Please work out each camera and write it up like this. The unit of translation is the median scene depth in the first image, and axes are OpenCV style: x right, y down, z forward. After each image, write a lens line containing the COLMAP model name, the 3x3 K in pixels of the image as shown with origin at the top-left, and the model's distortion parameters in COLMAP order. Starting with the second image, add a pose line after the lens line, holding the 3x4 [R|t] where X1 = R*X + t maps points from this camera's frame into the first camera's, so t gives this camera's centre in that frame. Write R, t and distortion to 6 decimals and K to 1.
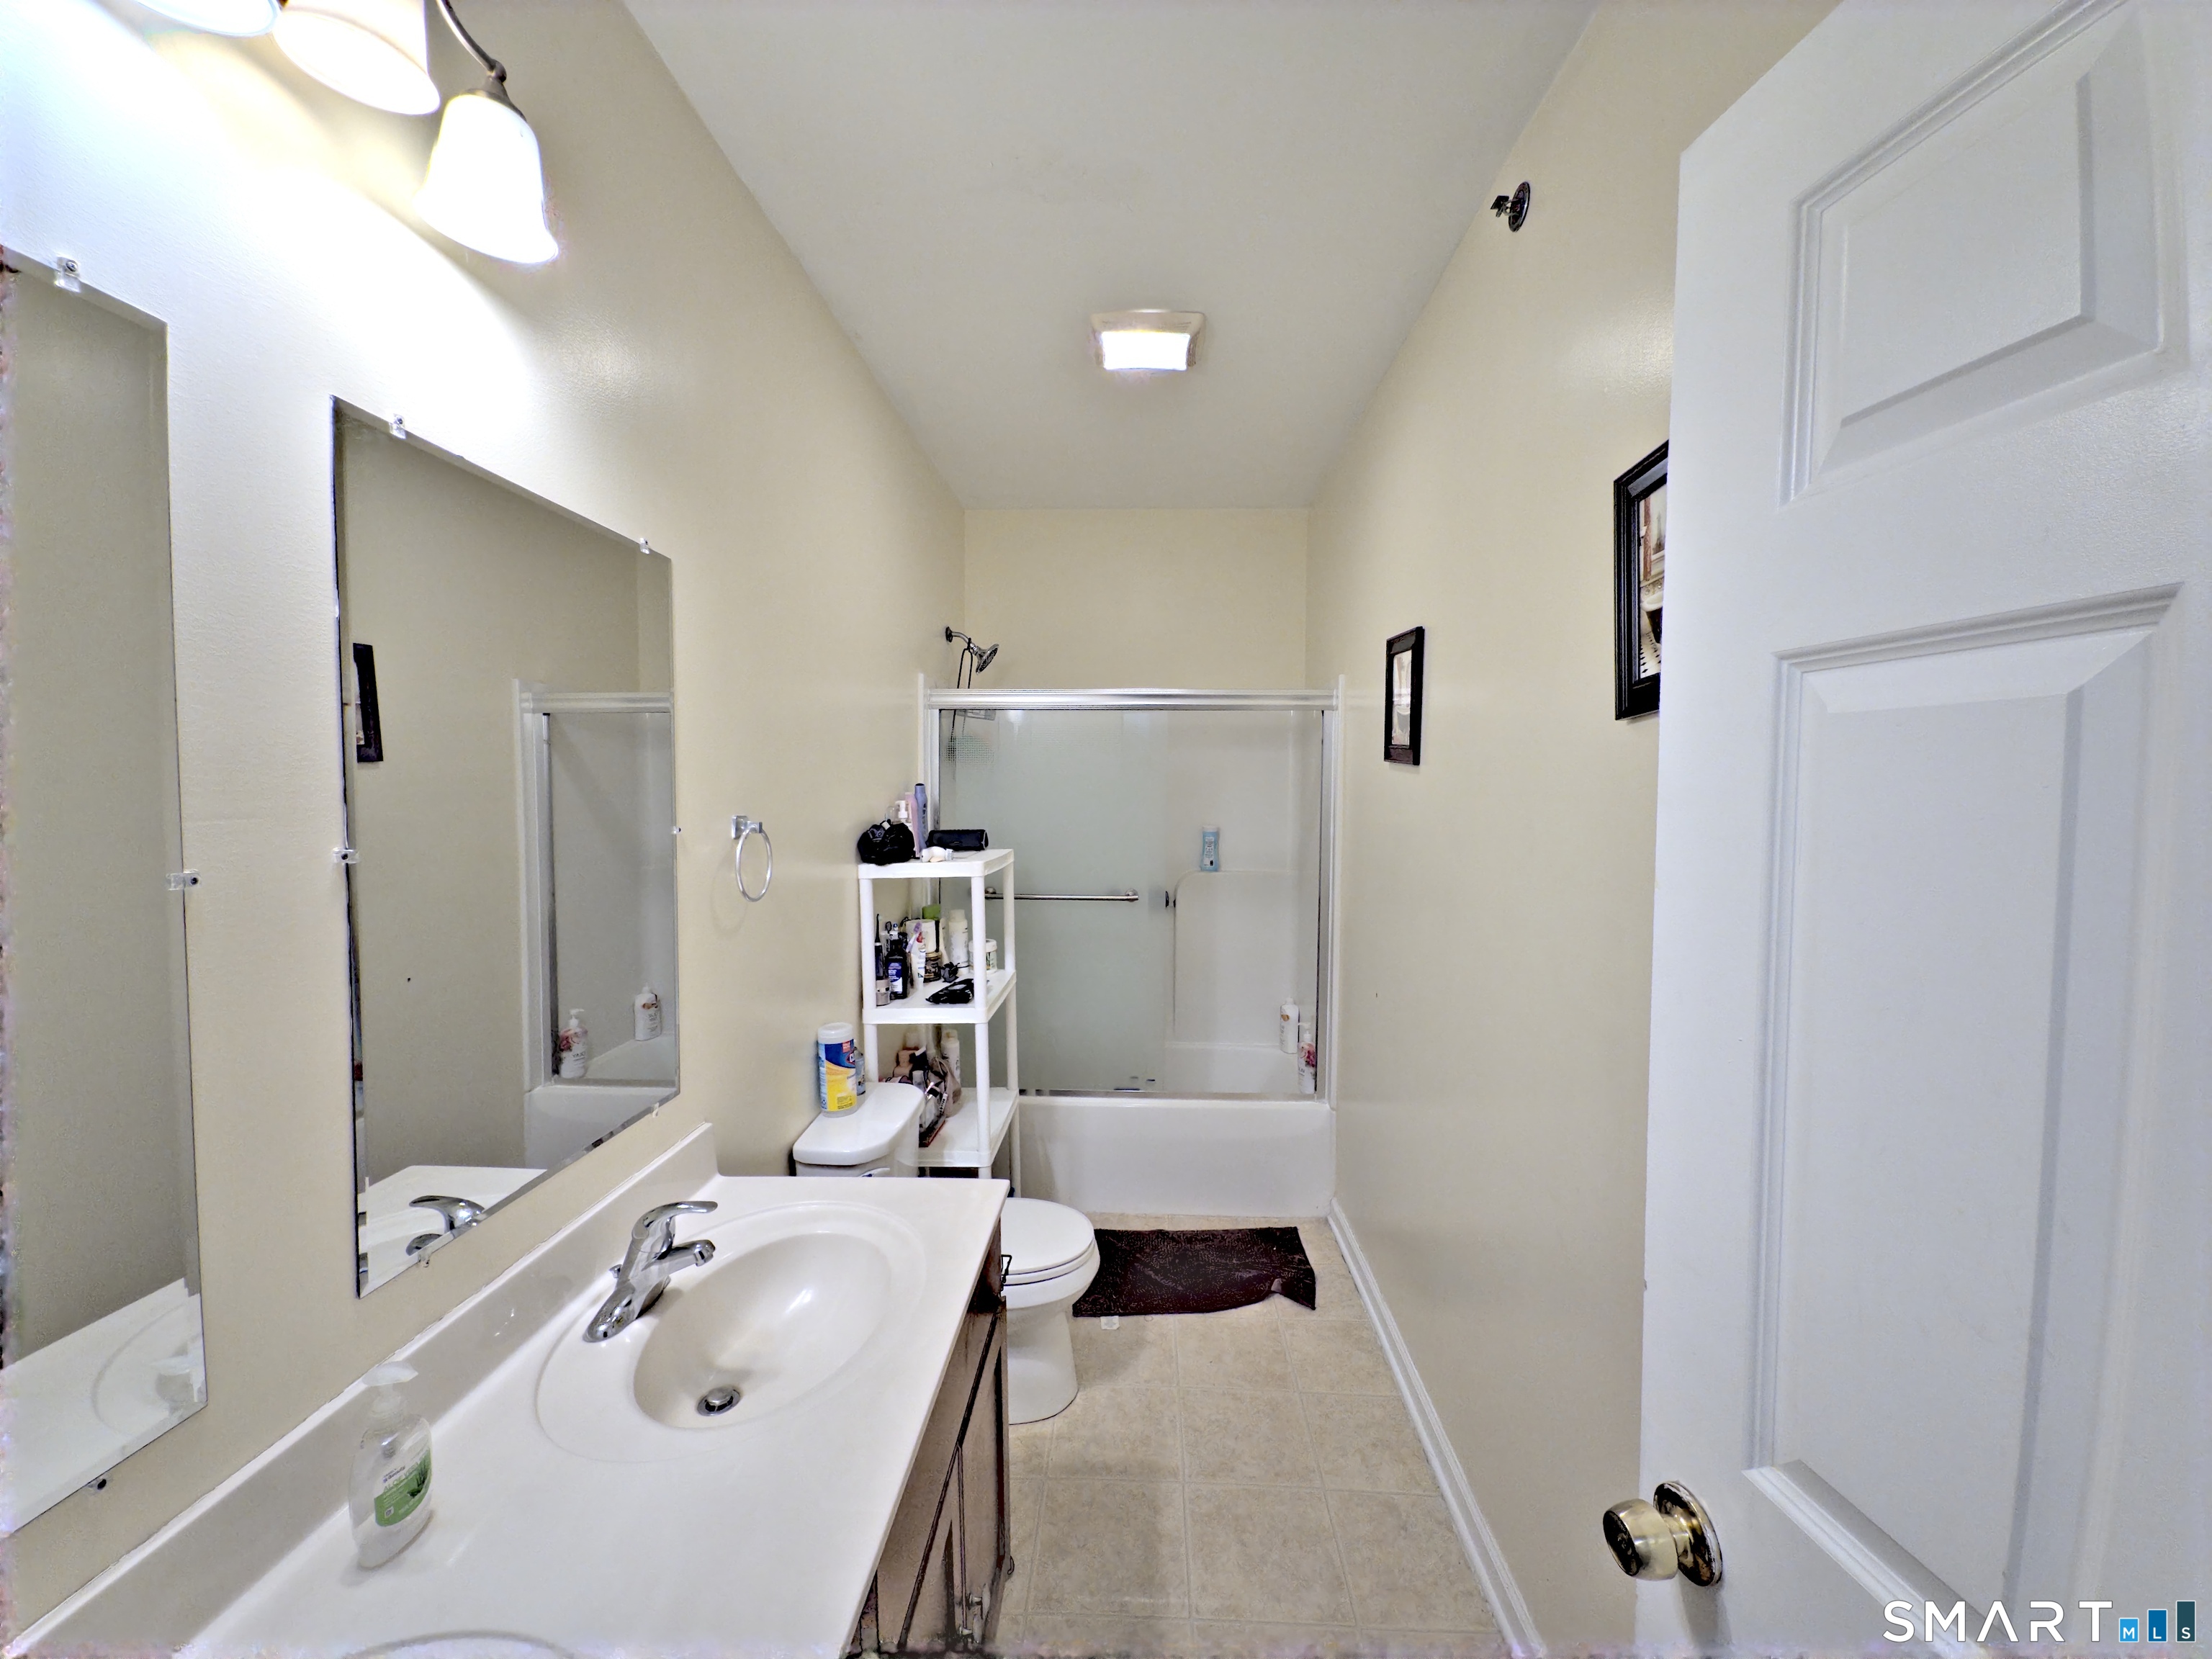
lens RADIAL K [[869.3, 0, 1109.0], [0, 869.3, 825.0], [0, 0, 1]] dist [-0.004683, 0.001246]
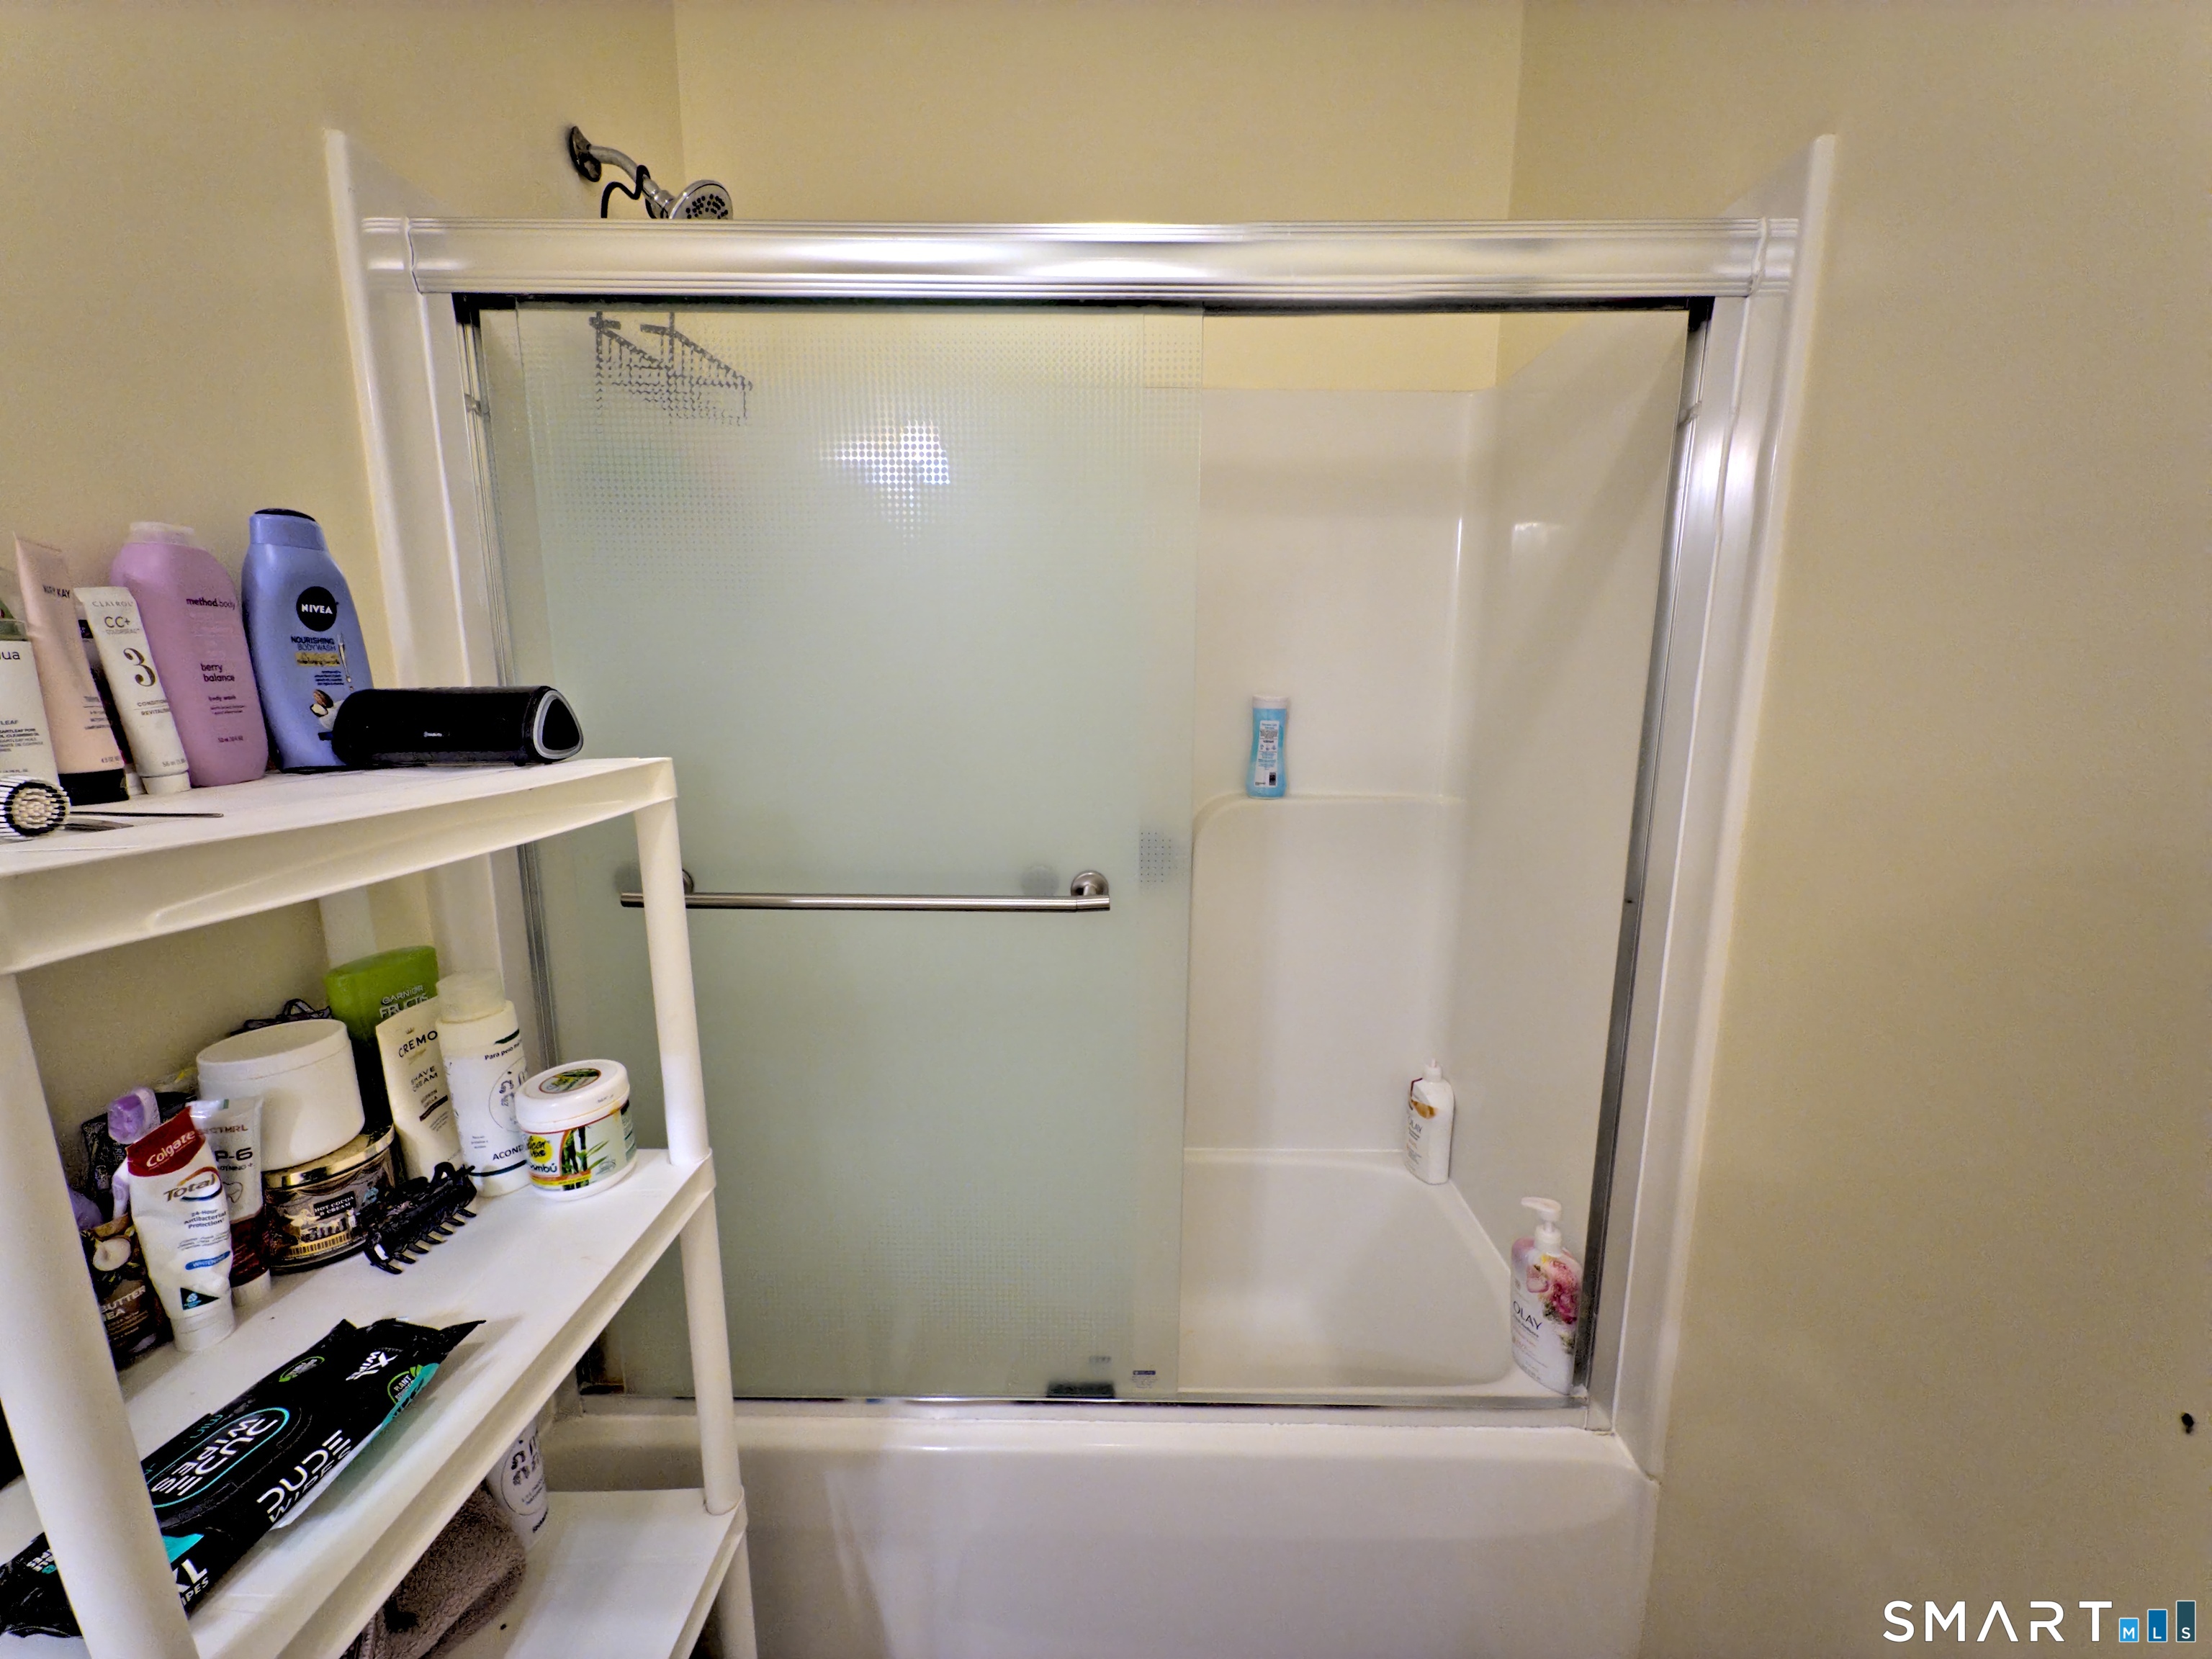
lens RADIAL K [[869.3, 0, 1106.5], [0, 869.3, 833.0], [0, 0, 1]] dist [-0.004683, 0.001246]
pose [[0.999383, -0.007448, 0.034322, 0.017605], [0.003076, 0.992060, 0.125732, 0.014757], [-0.034986, -0.125548, 0.991470, 0.557560]]
